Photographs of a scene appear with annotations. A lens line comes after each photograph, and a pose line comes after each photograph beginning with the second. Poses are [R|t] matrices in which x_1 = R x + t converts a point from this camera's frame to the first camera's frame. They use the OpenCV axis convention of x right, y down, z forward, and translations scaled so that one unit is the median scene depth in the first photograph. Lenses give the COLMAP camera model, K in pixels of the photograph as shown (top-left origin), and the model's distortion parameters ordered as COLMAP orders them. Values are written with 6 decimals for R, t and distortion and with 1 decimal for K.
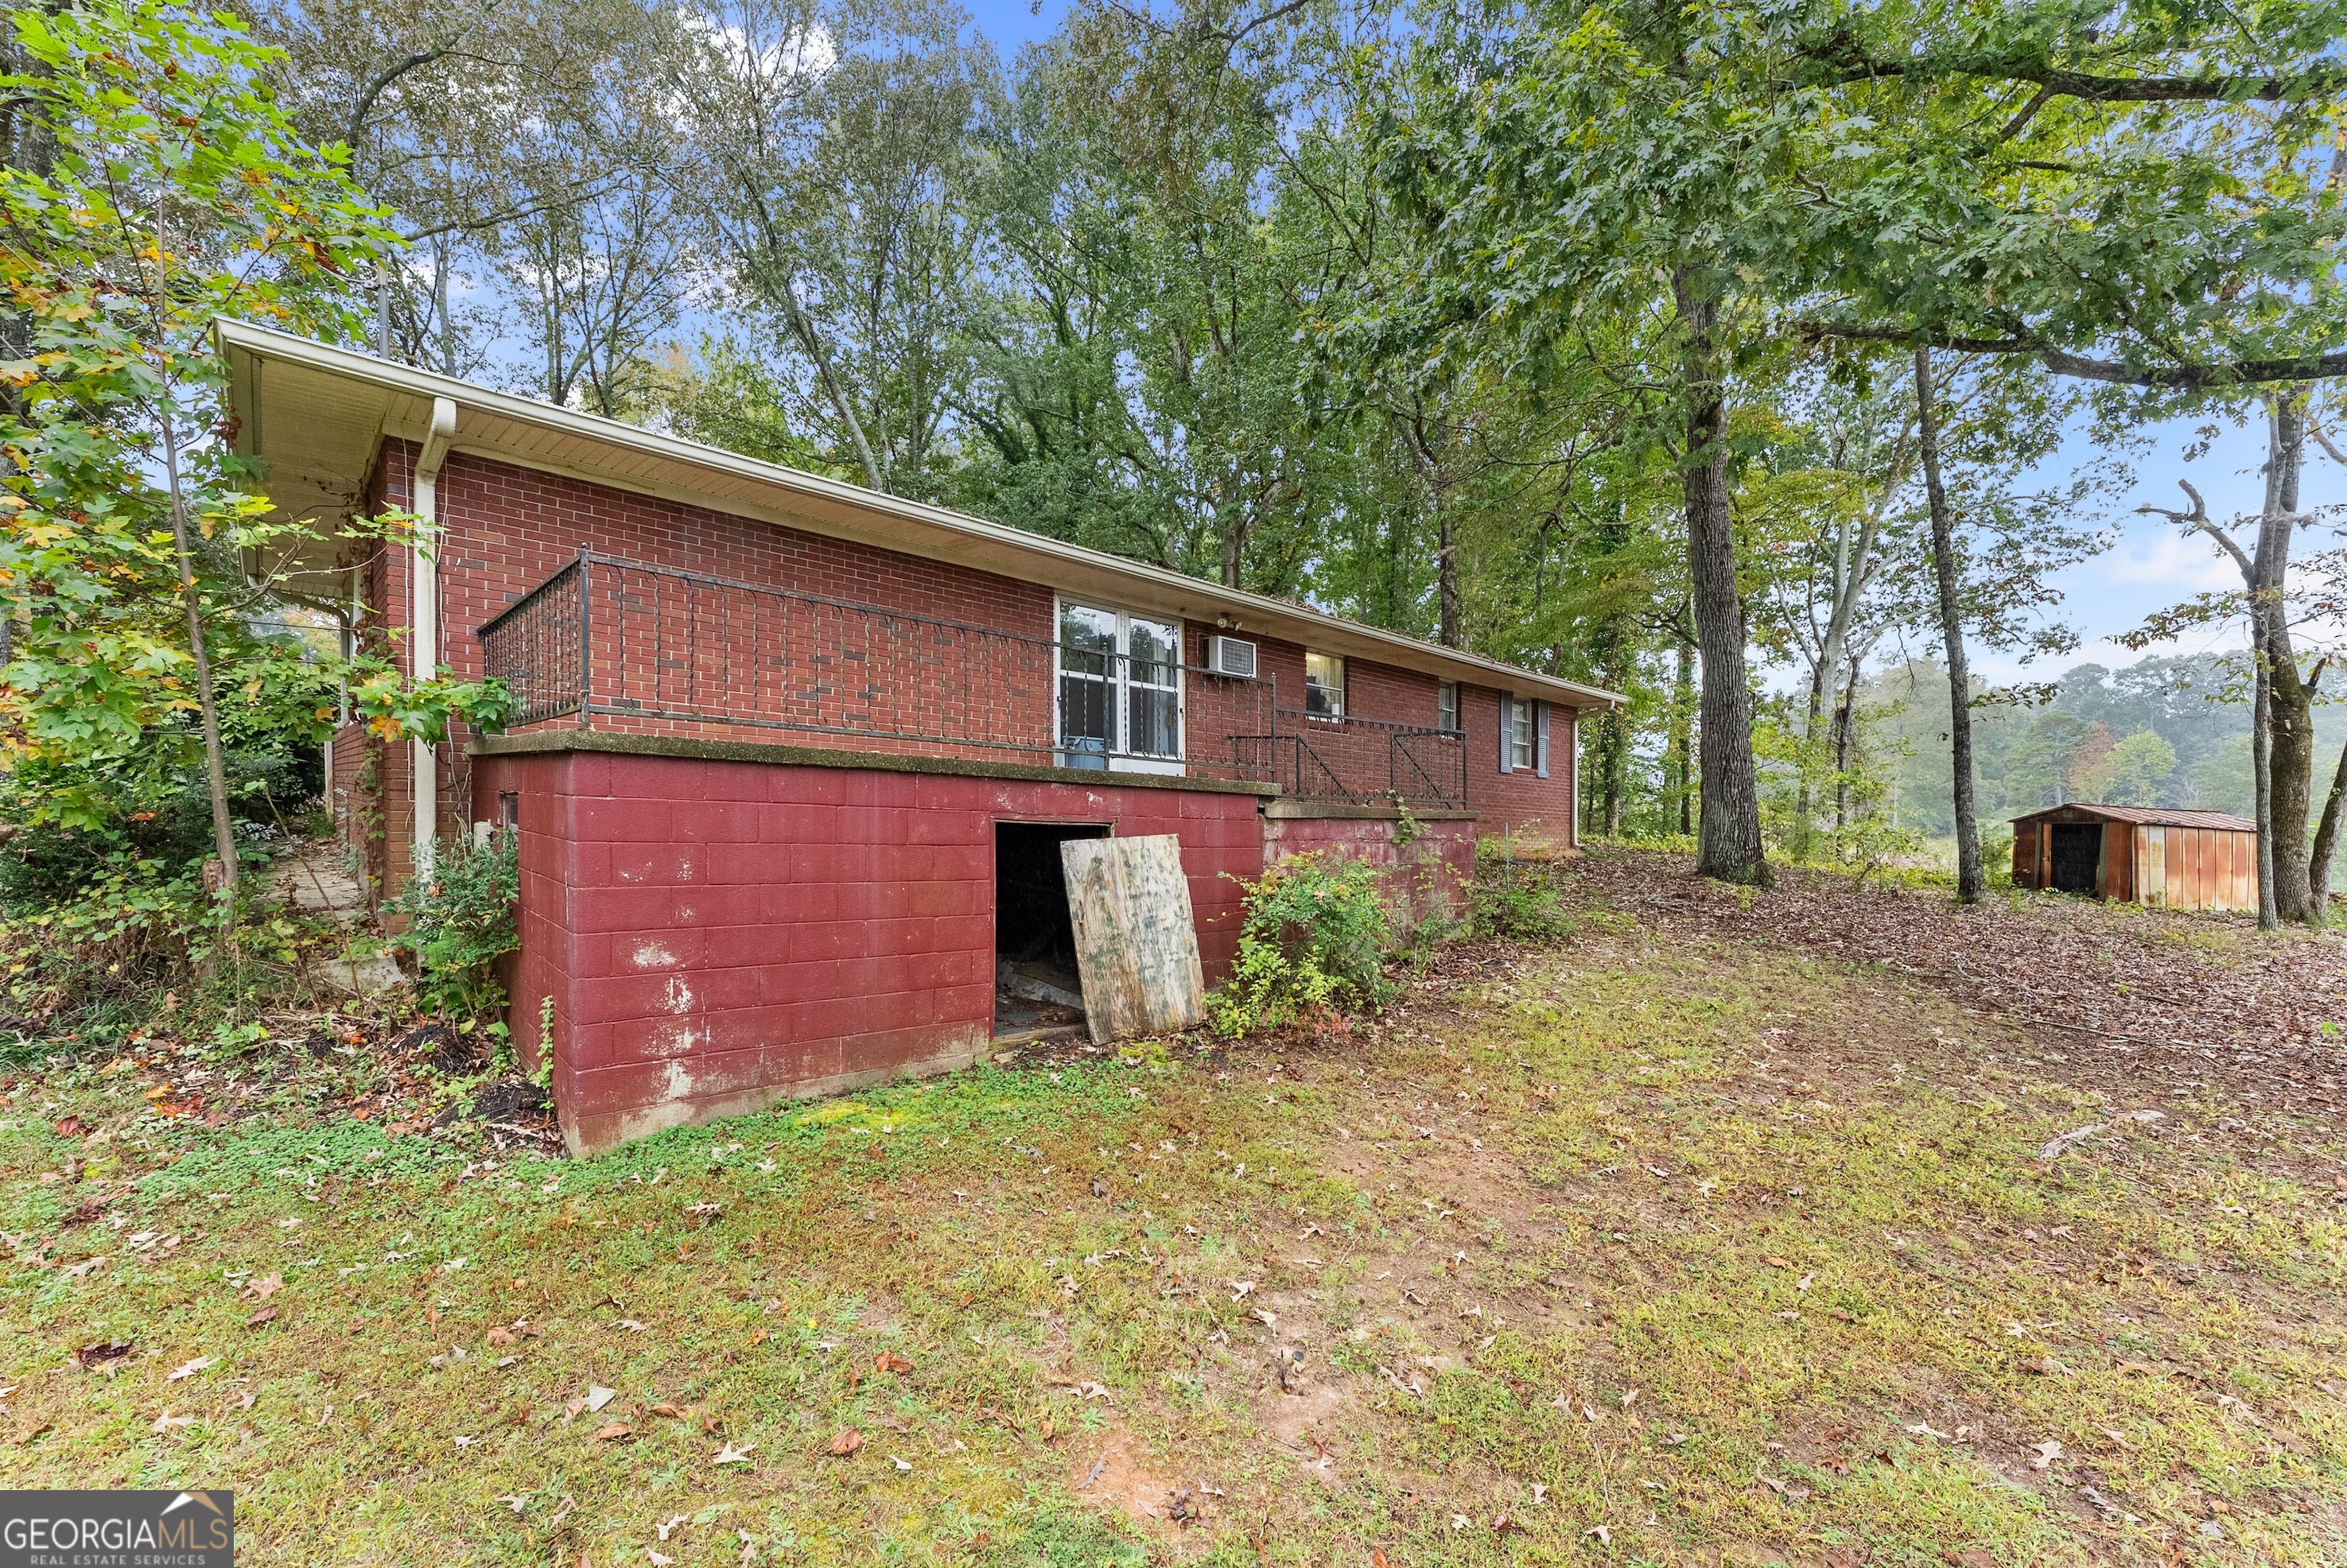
lens RADIAL K [[980.4, 0, 1107.8], [0, 980.4, 778.8], [0, 0, 1]] dist [-0.000227, -0.000153]
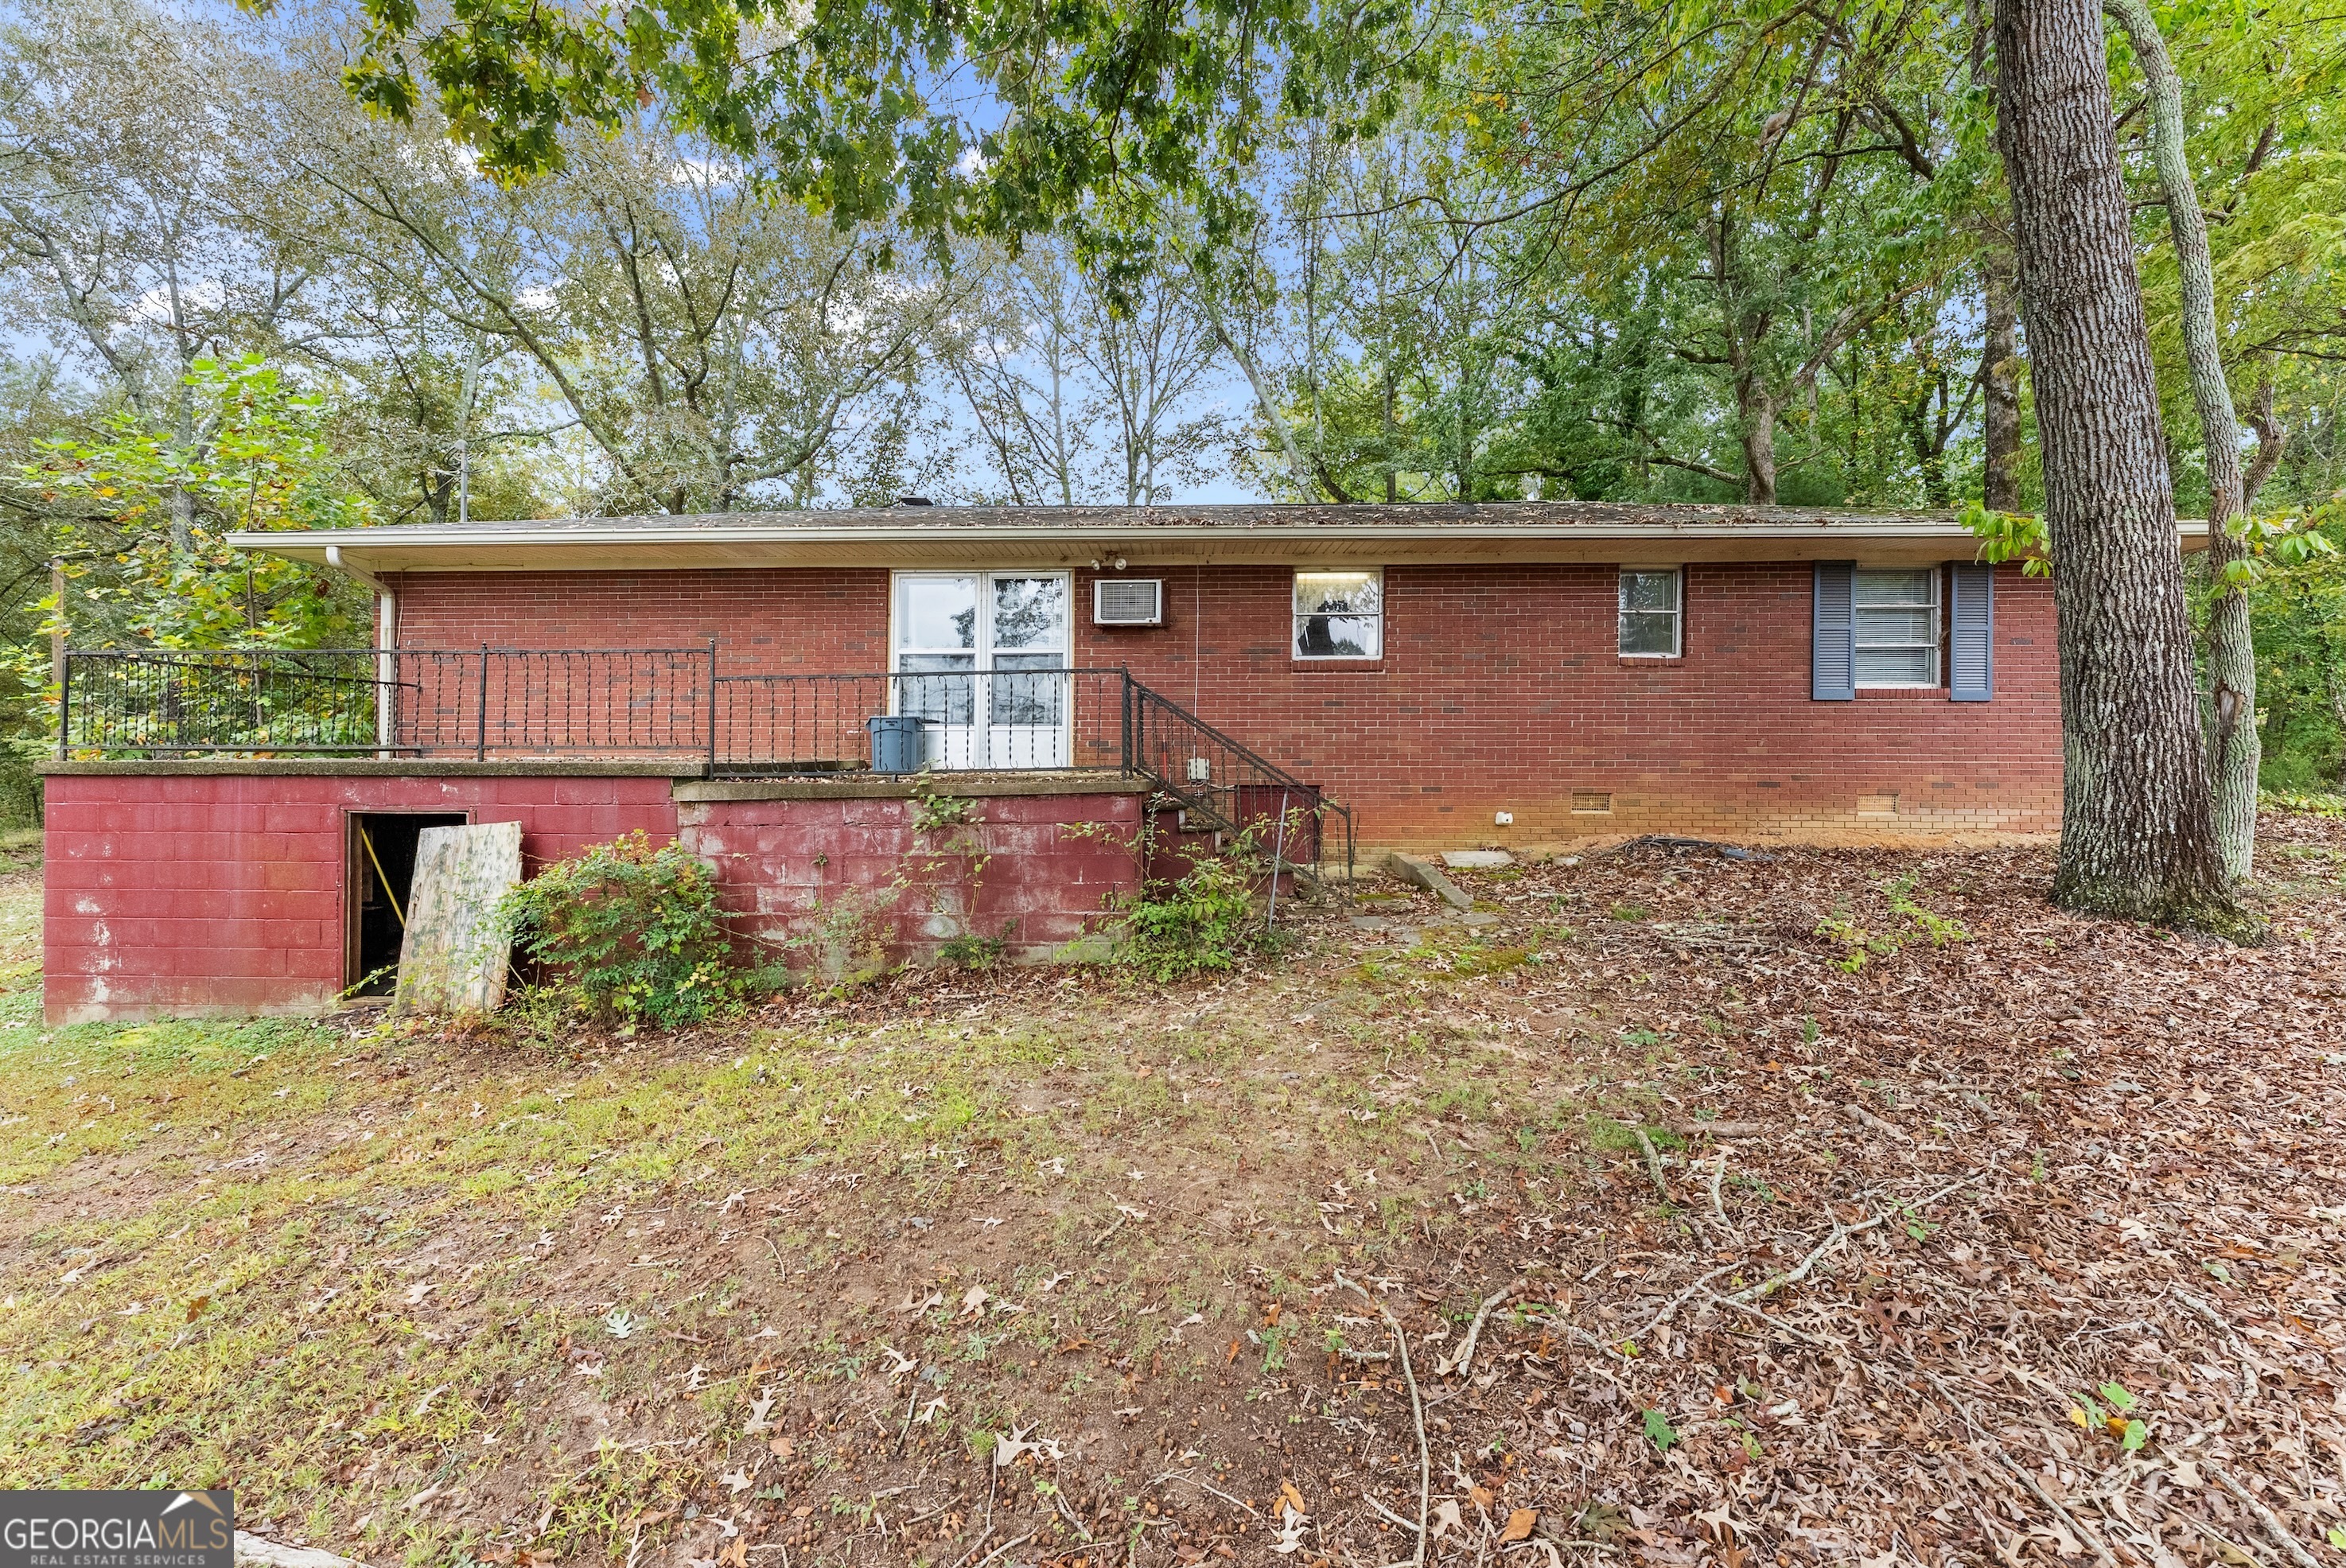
lens RADIAL K [[972.5, 0, 1168.6], [0, 972.5, 748.5], [0, 0, 1]] dist [-0.000969, -0.000244]
pose [[0.729783, -0.050356, -0.681822, 1.308566], [0.050065, 0.998542, -0.020161, 0.037013], [0.681843, -0.019422, 0.731240, 0.760814]]
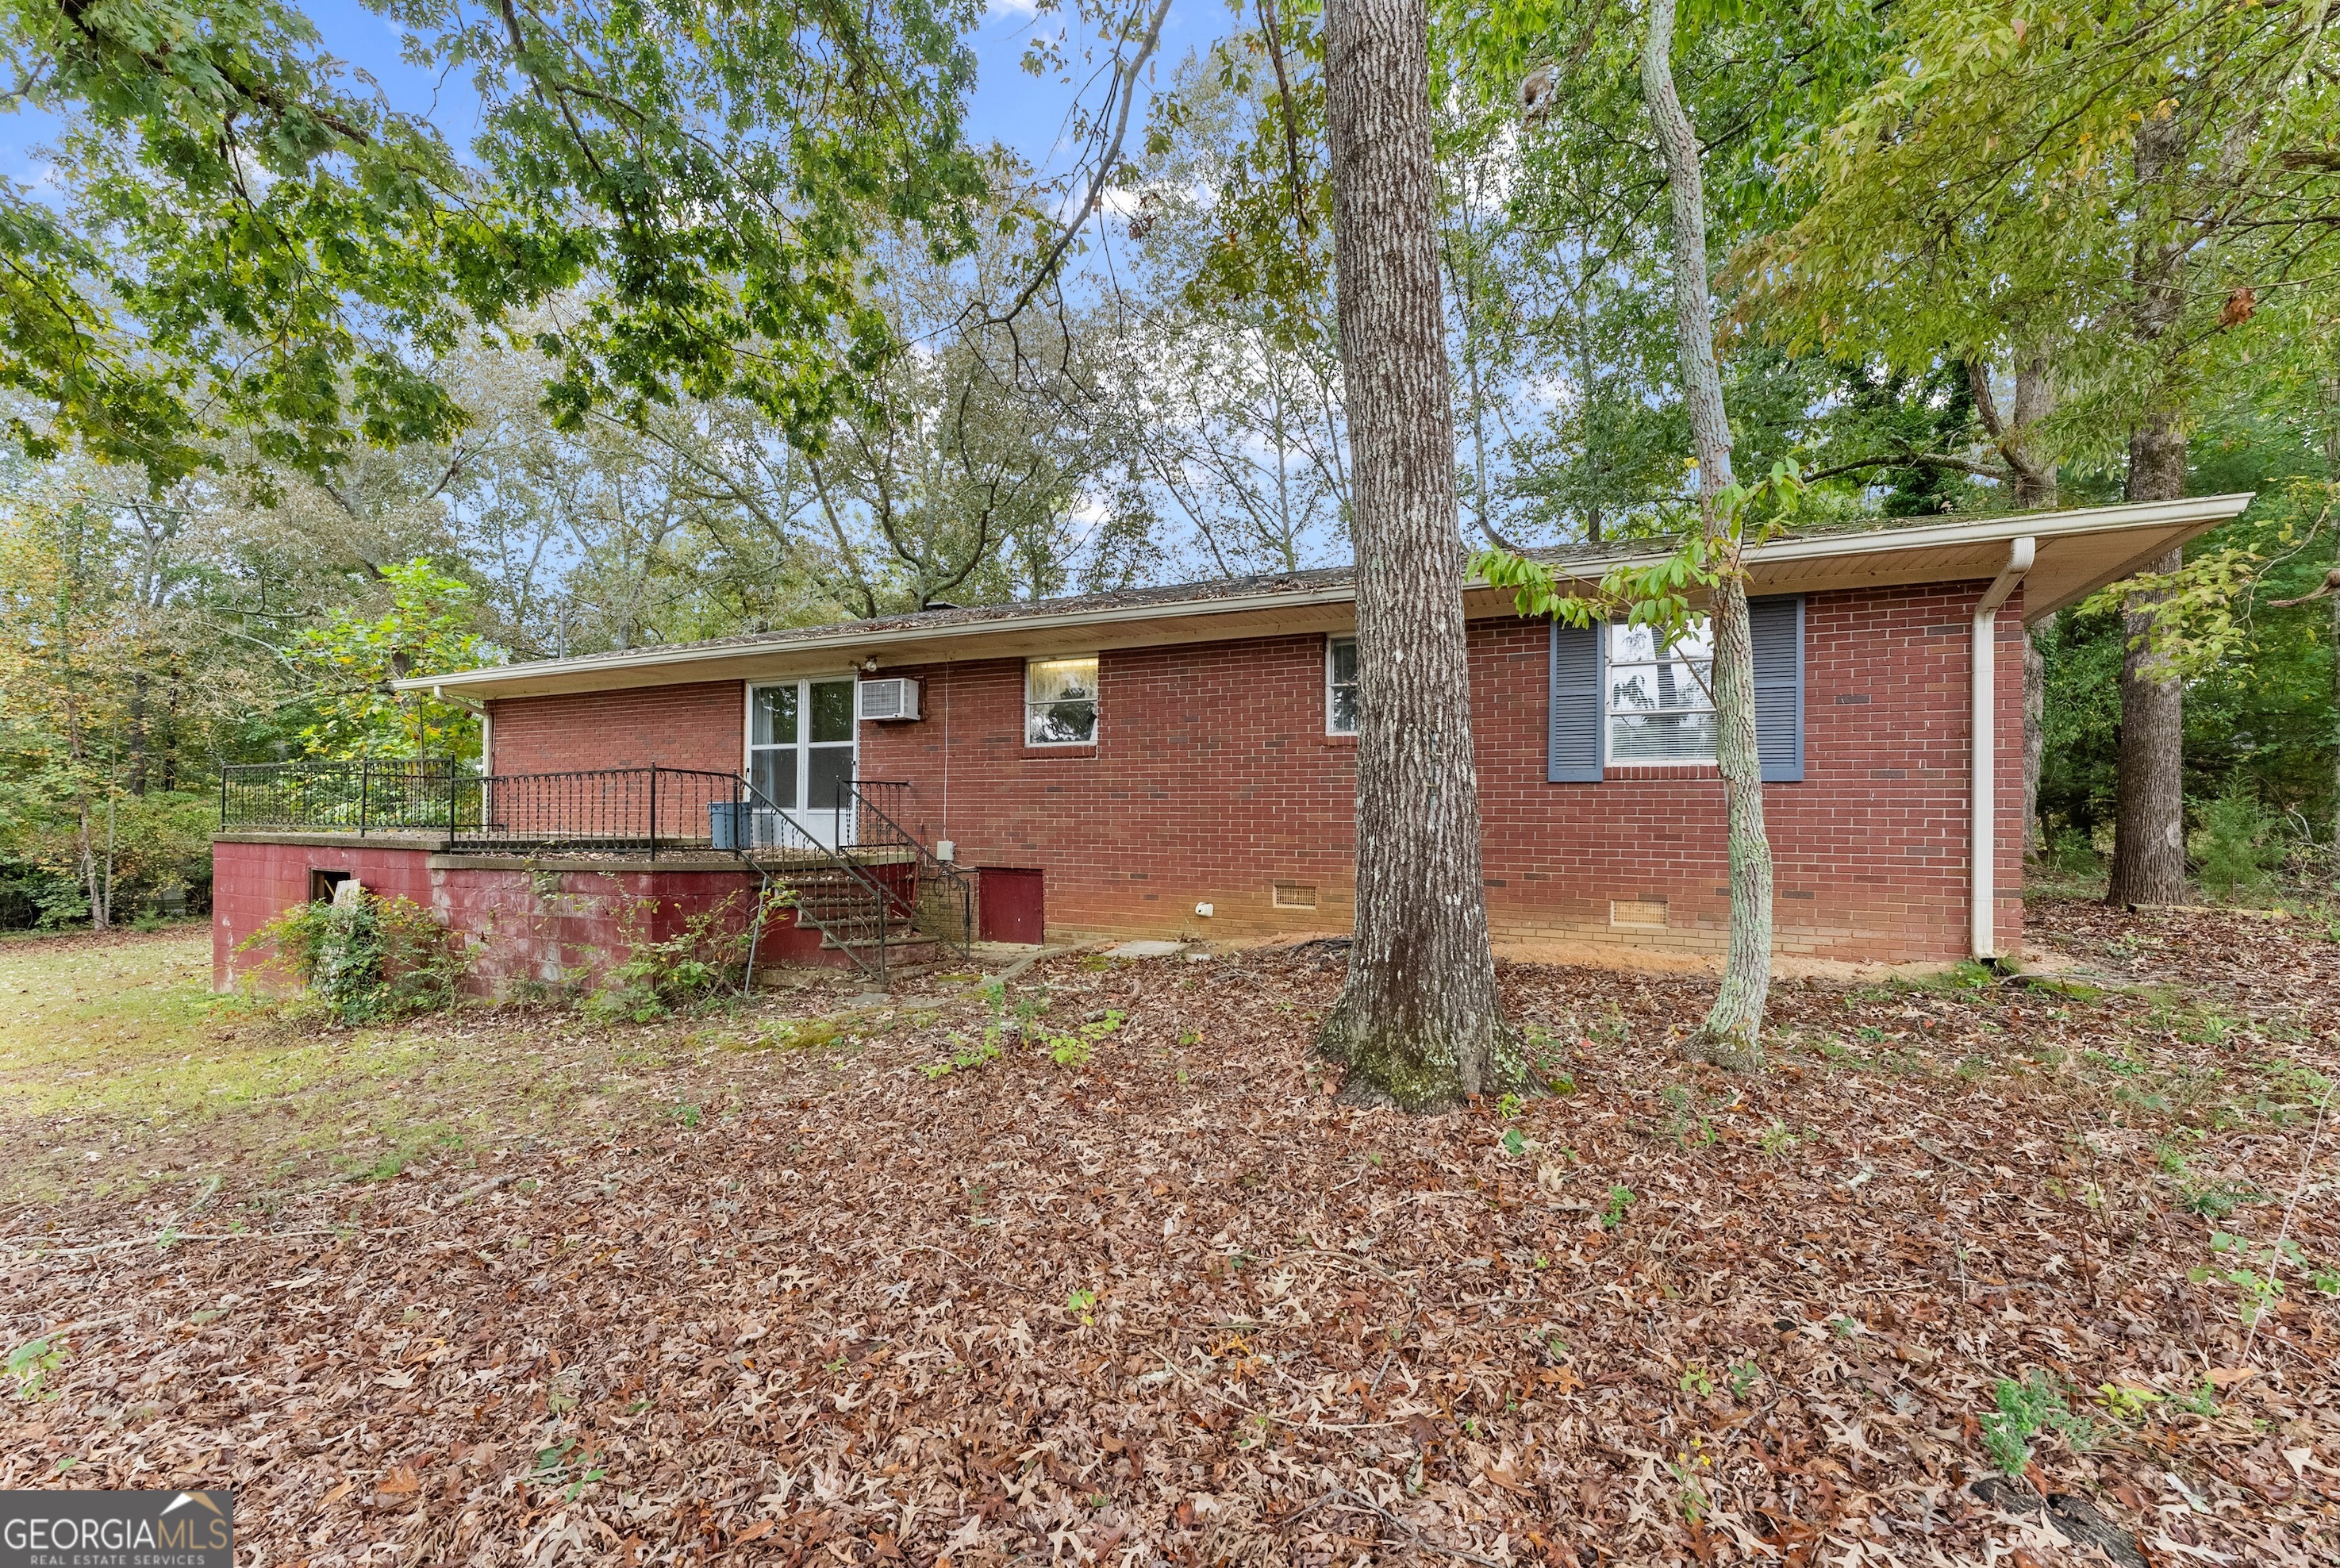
lens RADIAL K [[982.2, 0, 1170.9], [0, 982.2, 812.4], [0, 0, 1]] dist [0.000601, 0.000010]
pose [[0.376231, -0.052481, -0.925038, 1.998197], [0.029512, 0.998567, -0.044649, 0.061874], [0.926056, -0.010502, 0.377241, 1.649867]]
